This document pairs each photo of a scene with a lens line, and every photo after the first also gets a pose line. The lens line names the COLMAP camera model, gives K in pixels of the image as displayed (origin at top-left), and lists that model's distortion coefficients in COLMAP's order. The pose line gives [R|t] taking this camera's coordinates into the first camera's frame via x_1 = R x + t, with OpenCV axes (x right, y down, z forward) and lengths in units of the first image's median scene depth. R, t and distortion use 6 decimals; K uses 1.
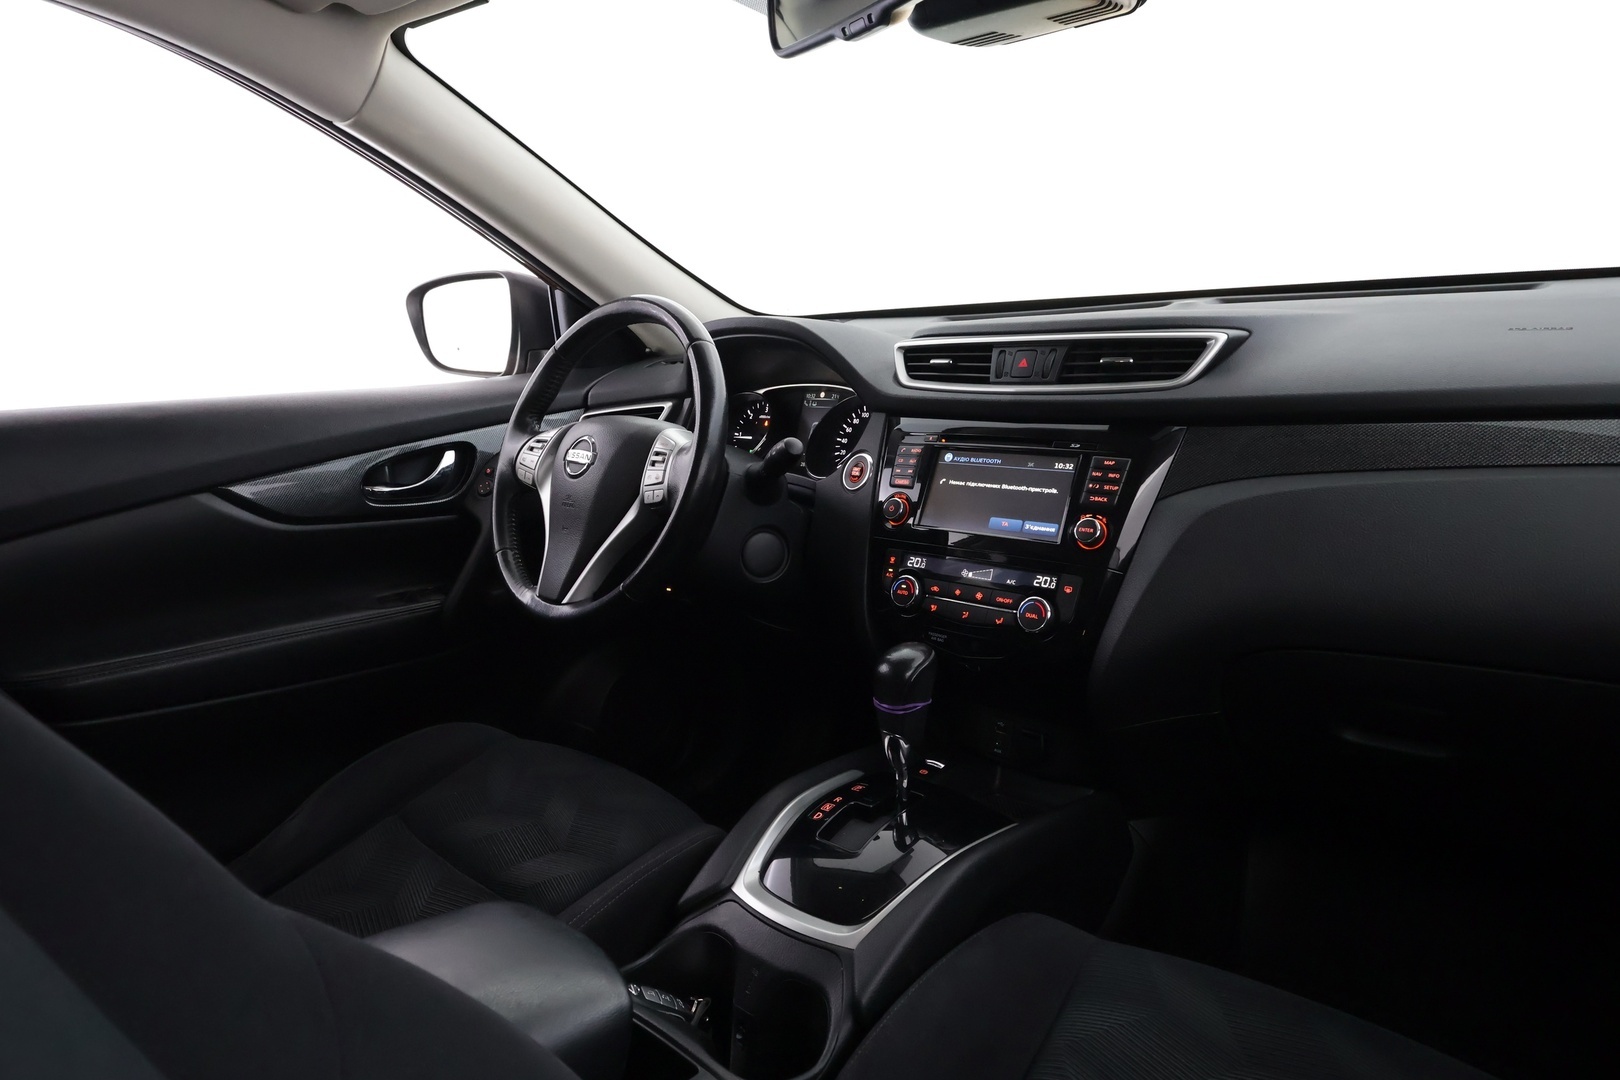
lens RADIAL K [[982.9, 0, 810.0], [0, 982.9, 540.0], [0, 0, 1]] dist [0.000801, 0.000135]
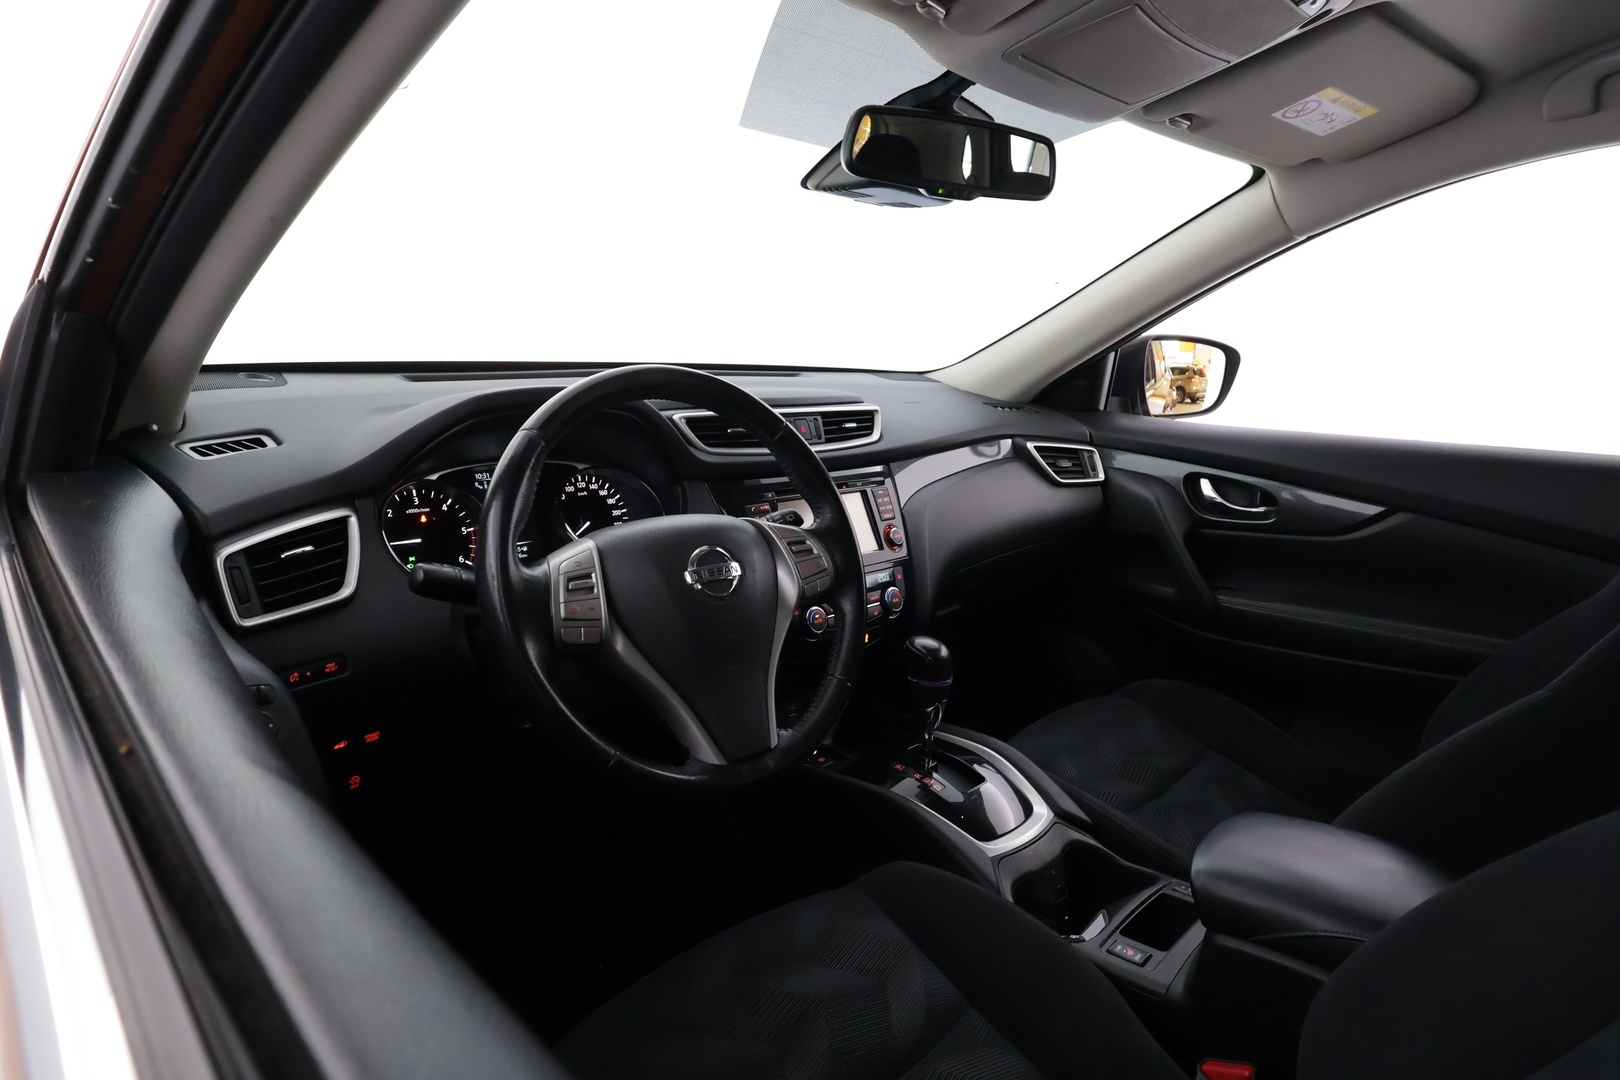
lens RADIAL K [[873.1, 0, 810.0], [0, 873.1, 540.0], [0, 0, 1]] dist [-0.000630, -0.000137]
pose [[0.063420, -0.172424, 0.982979, -0.947498], [0.175020, 0.971619, 0.159139, -0.217080], [-0.982520, 0.161948, 0.091798, 0.894116]]
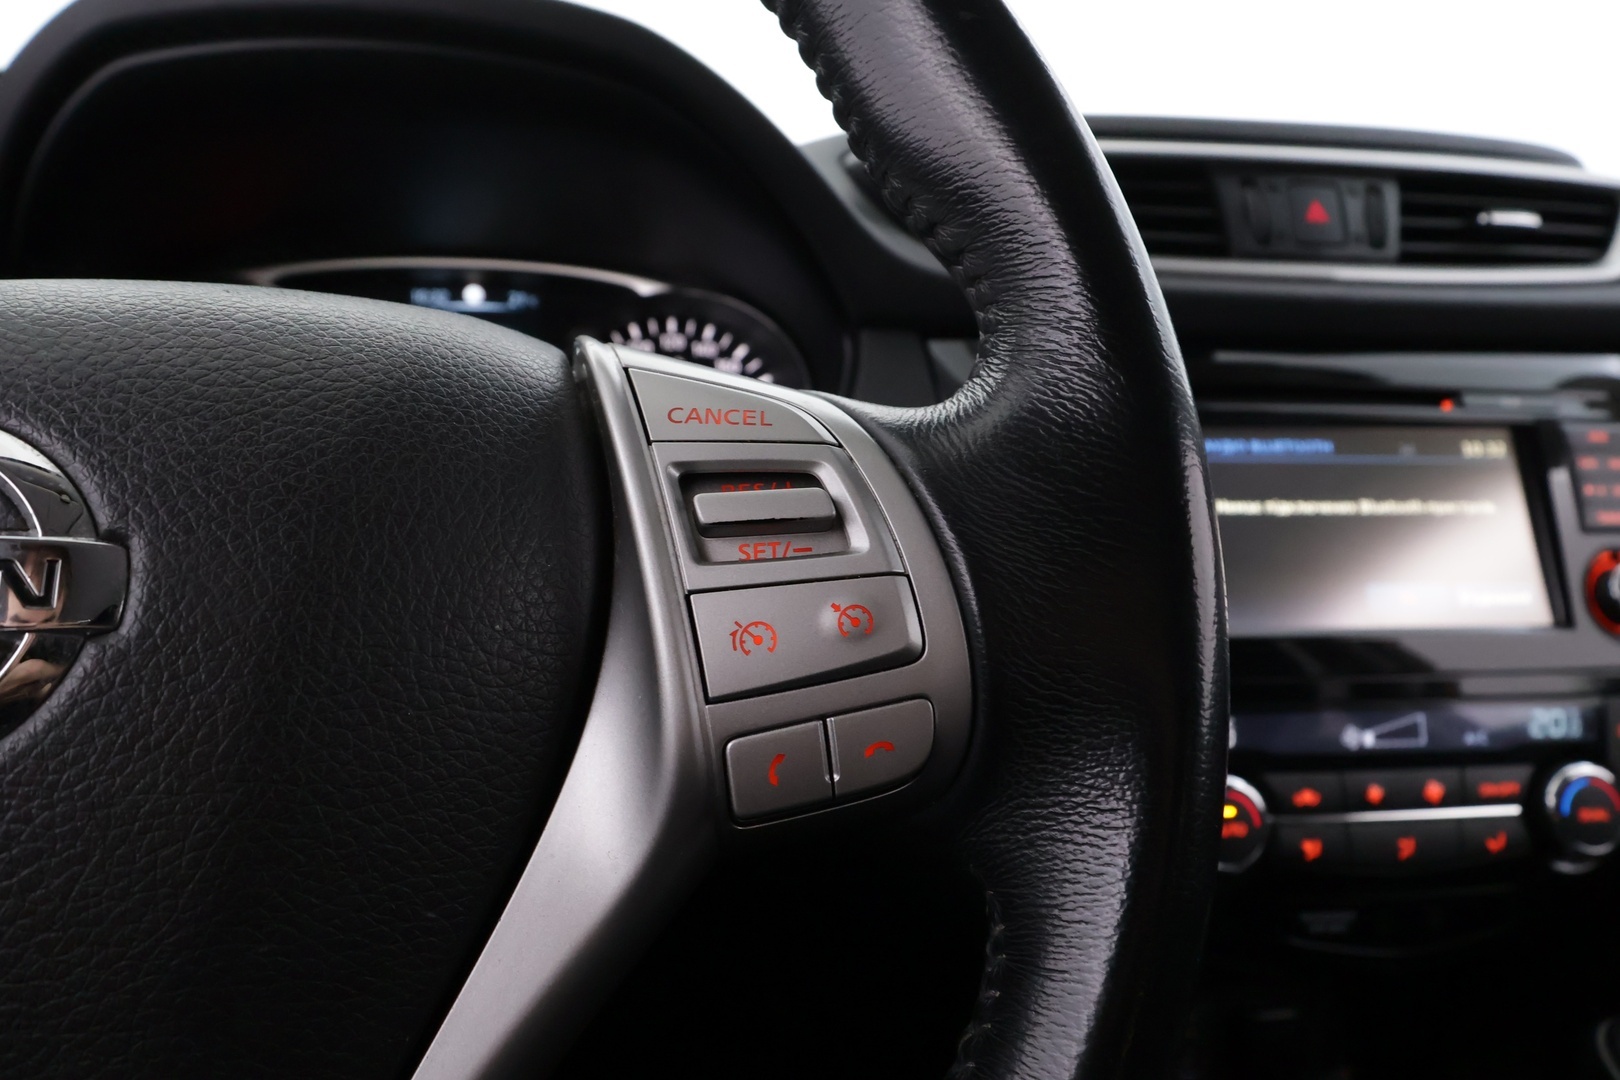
lens RADIAL K [[1021.5, 0, 831.9], [0, 1021.5, 556.6], [0, 0, 1]] dist [0.026334, 0.000140]
pose [[0.634805, -0.118016, 0.763606, -0.267565], [0.099911, 0.992507, 0.070334, -0.083799], [-0.766185, 0.031644, 0.641840, 0.866956]]
